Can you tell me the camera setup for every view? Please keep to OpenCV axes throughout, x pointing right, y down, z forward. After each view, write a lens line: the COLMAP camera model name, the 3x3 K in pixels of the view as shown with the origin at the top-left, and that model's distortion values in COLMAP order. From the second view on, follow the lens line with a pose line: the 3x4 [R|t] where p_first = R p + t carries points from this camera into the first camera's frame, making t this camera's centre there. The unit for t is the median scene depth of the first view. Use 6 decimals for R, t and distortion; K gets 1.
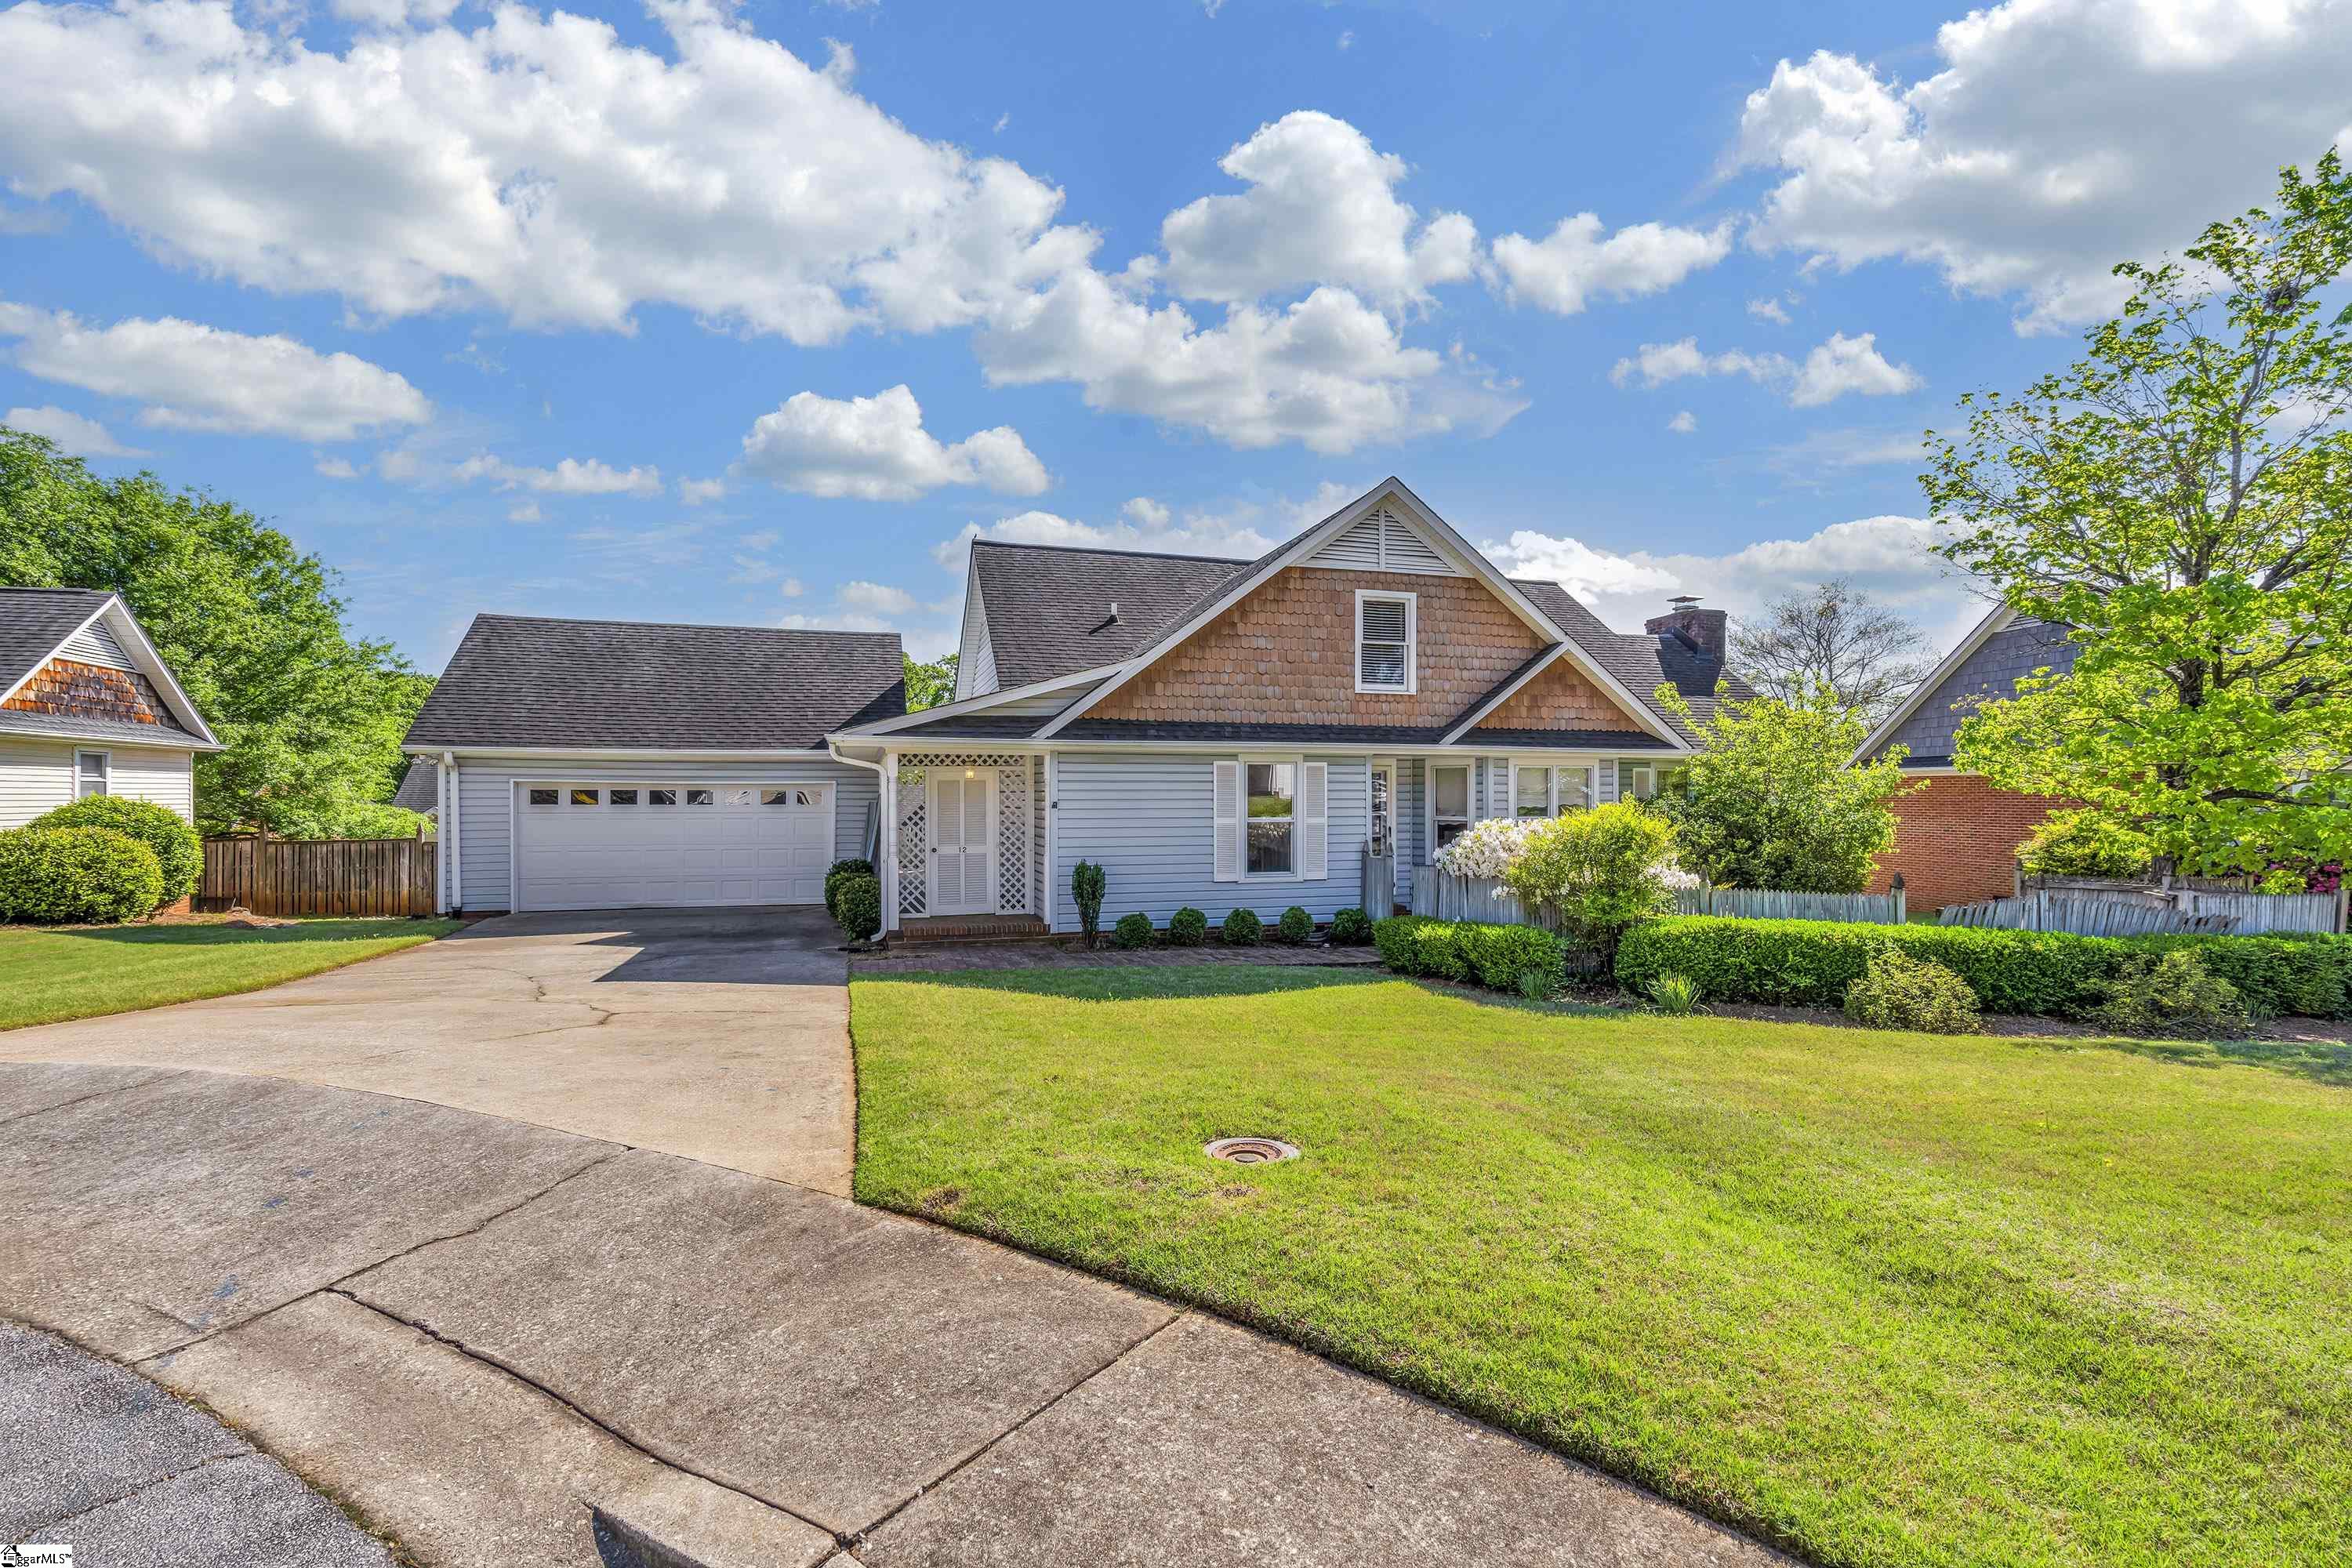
lens RADIAL K [[1054.0, 0, 1123.3], [0, 1054.0, 789.0], [0, 0, 1]] dist [0.002263, -0.000120]
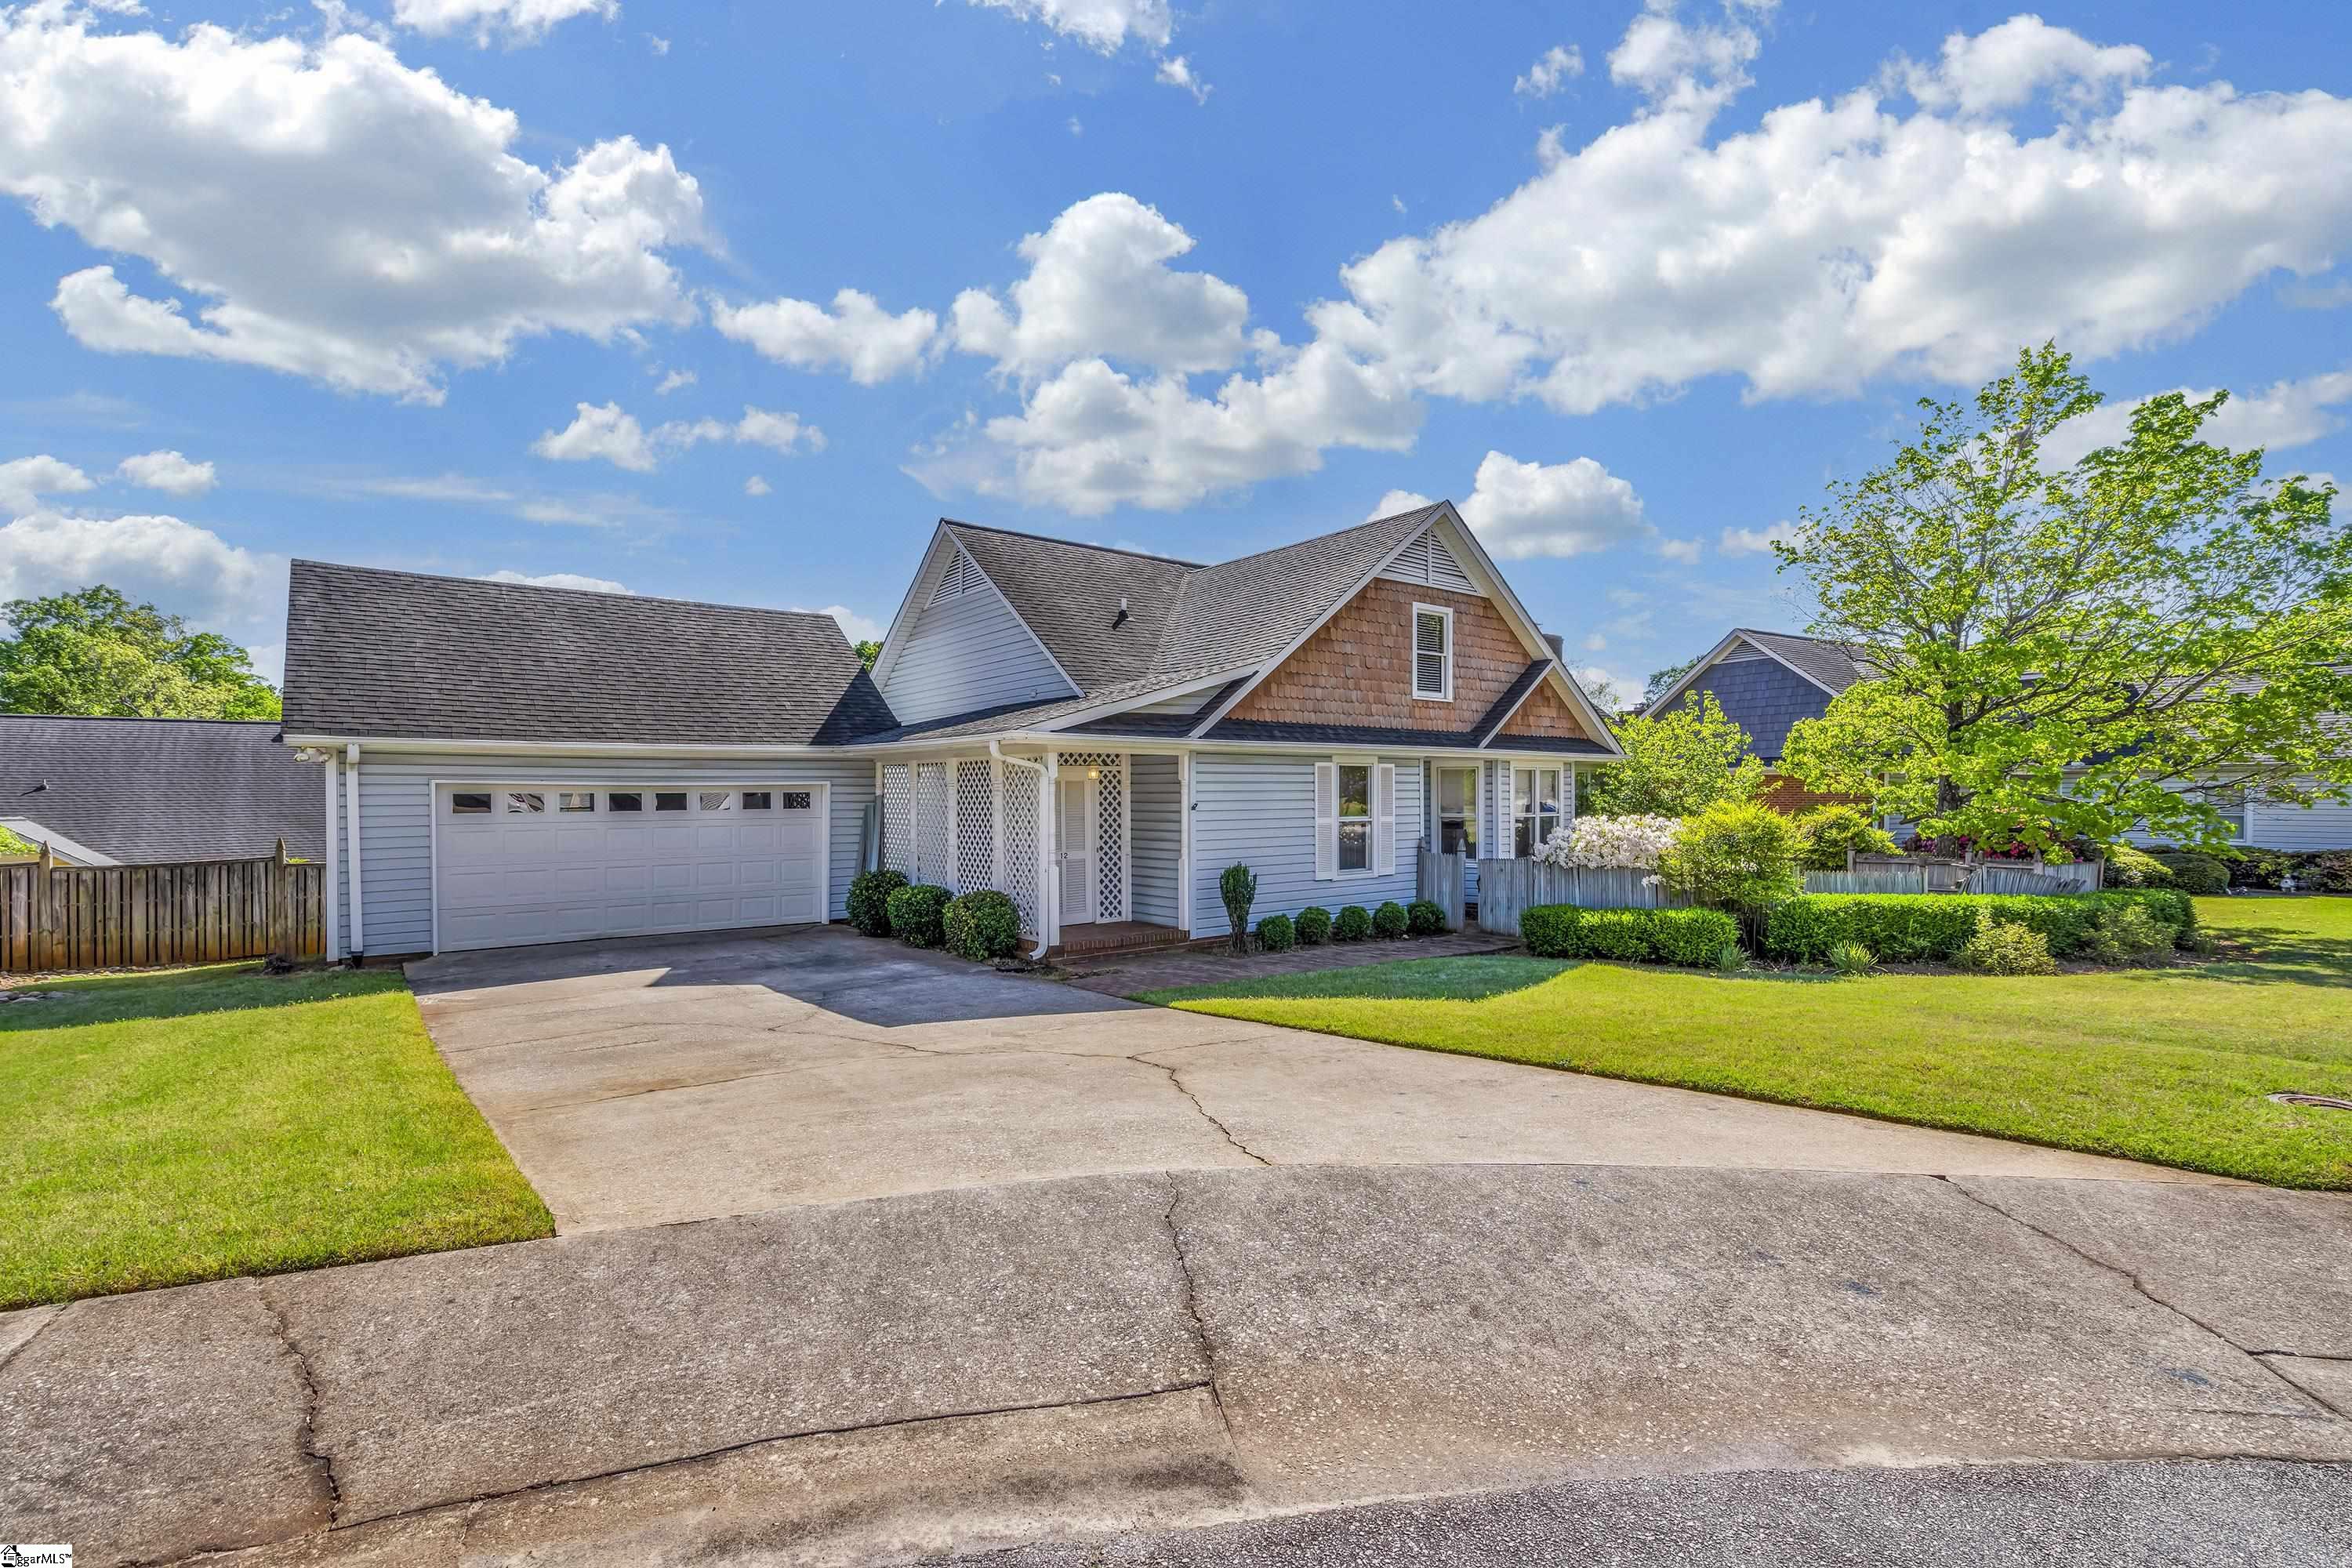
lens RADIAL K [[1054.0, 0, 1133.6], [0, 1054.0, 789.3], [0, 0, 1]] dist [0.002263, -0.000120]
pose [[0.930359, -0.003370, 0.366636, -0.447039], [0.002095, 0.999990, 0.003875, -0.004713], [-0.366645, -0.002837, 0.930357, 0.113133]]
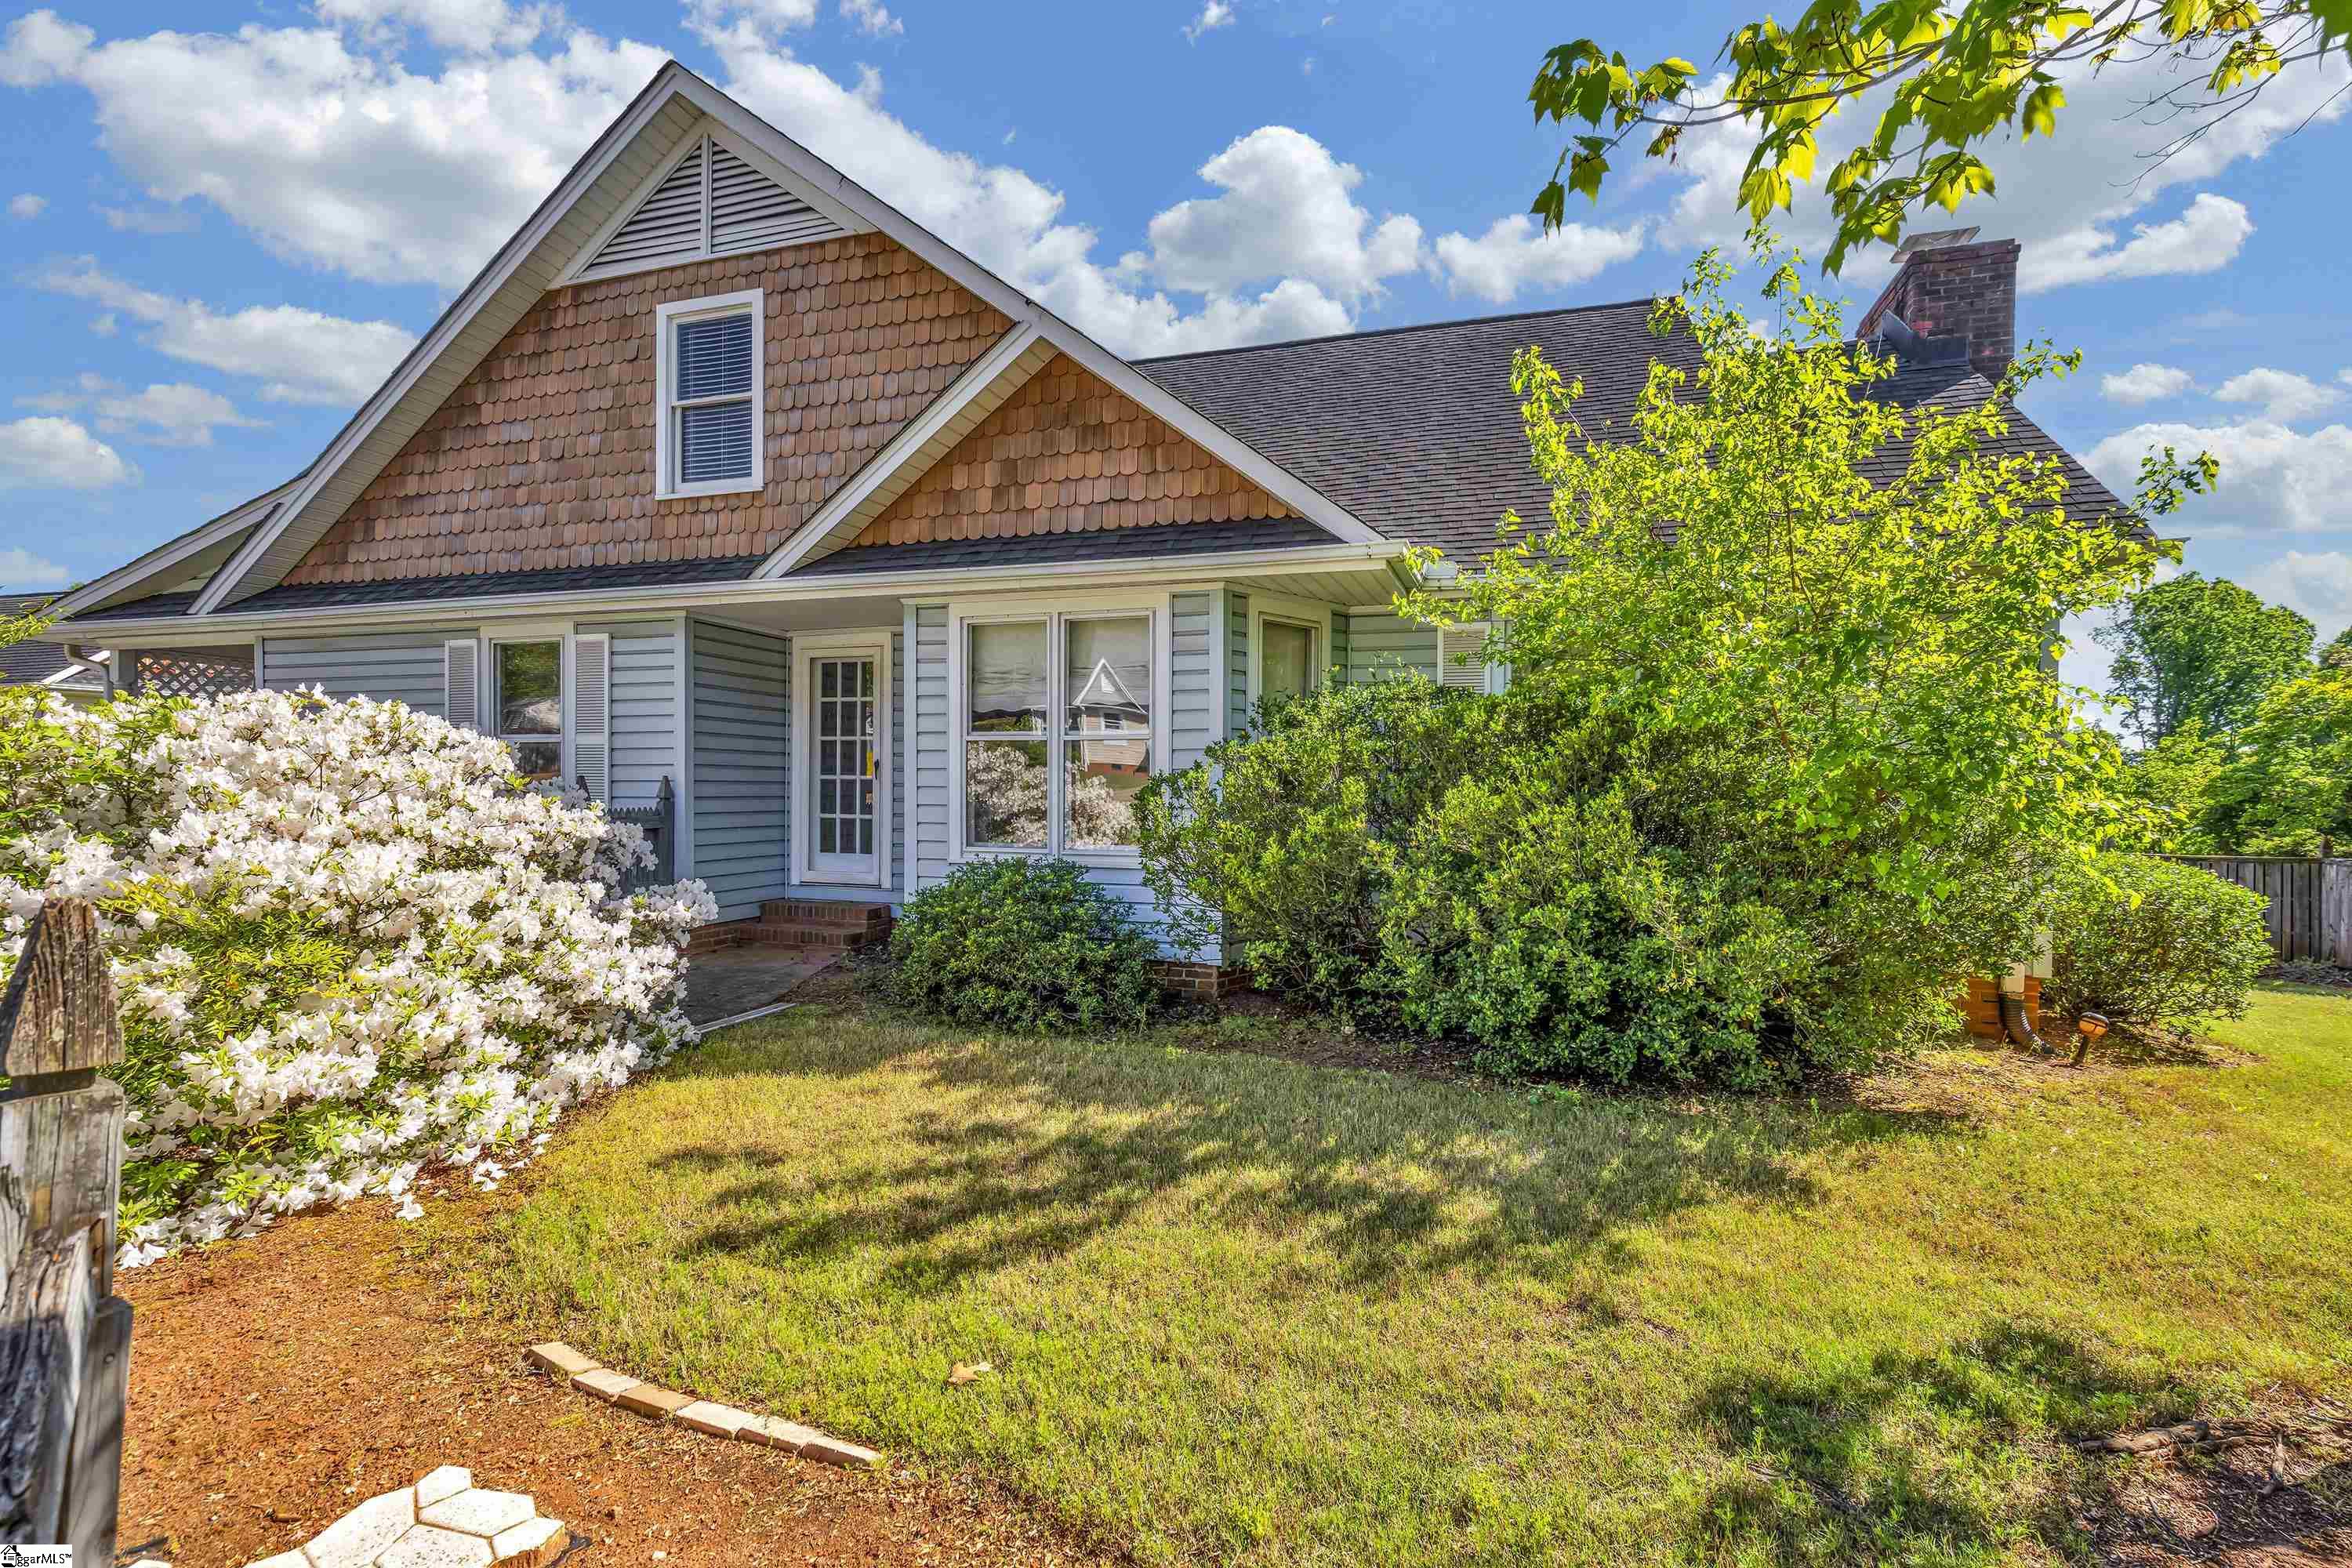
lens RADIAL K [[1054.0, 0, 1170.9], [0, 1054.0, 791.6], [0, 0, 1]] dist [0.002263, -0.000120]
pose [[0.839167, 0.004968, -0.543851, 0.750175], [-0.002118, 0.999981, 0.005866, 0.054242], [0.543869, -0.003771, 0.839161, 0.711189]]
